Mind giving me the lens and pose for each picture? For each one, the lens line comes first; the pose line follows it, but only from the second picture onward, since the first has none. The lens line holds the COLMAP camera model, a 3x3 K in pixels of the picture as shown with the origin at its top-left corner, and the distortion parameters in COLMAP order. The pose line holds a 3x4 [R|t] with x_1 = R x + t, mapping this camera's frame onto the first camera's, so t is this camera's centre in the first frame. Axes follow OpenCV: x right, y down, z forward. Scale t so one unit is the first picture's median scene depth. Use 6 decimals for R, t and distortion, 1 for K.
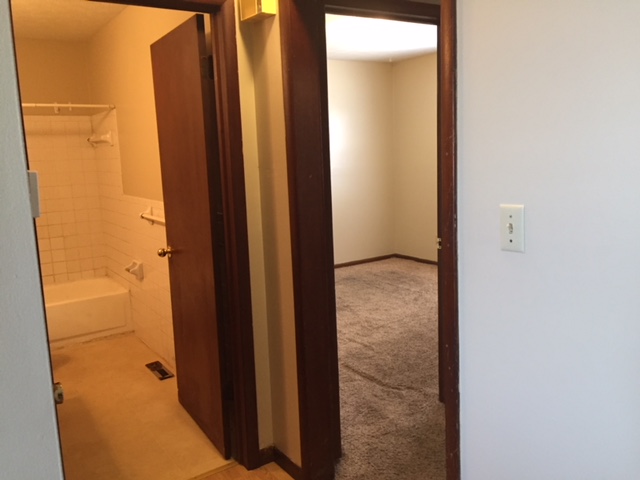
lens RADIAL K [[563.0, 0, 320.0], [0, 563.0, 240.0], [0, 0, 1]] dist [0.061953, -0.009405]
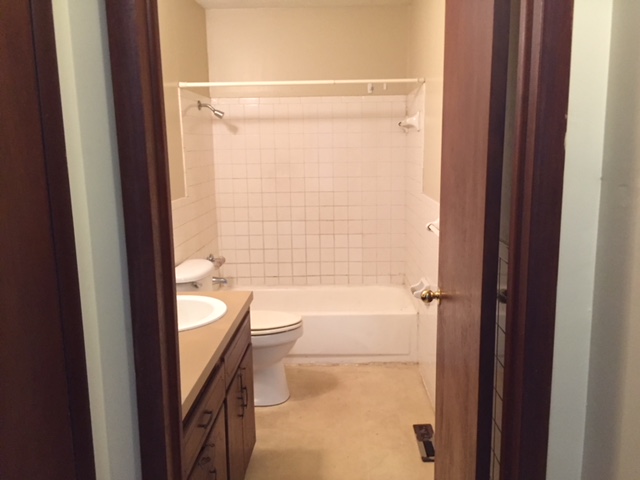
lens RADIAL K [[563.0, 0, 320.0], [0, 563.0, 240.0], [0, 0, 1]] dist [0.061953, -0.009405]
pose [[0.820864, 0.122131, -0.557913, -0.018438], [-0.108779, 0.992419, 0.057199, -0.045102], [0.560669, 0.013737, 0.827926, 0.273318]]
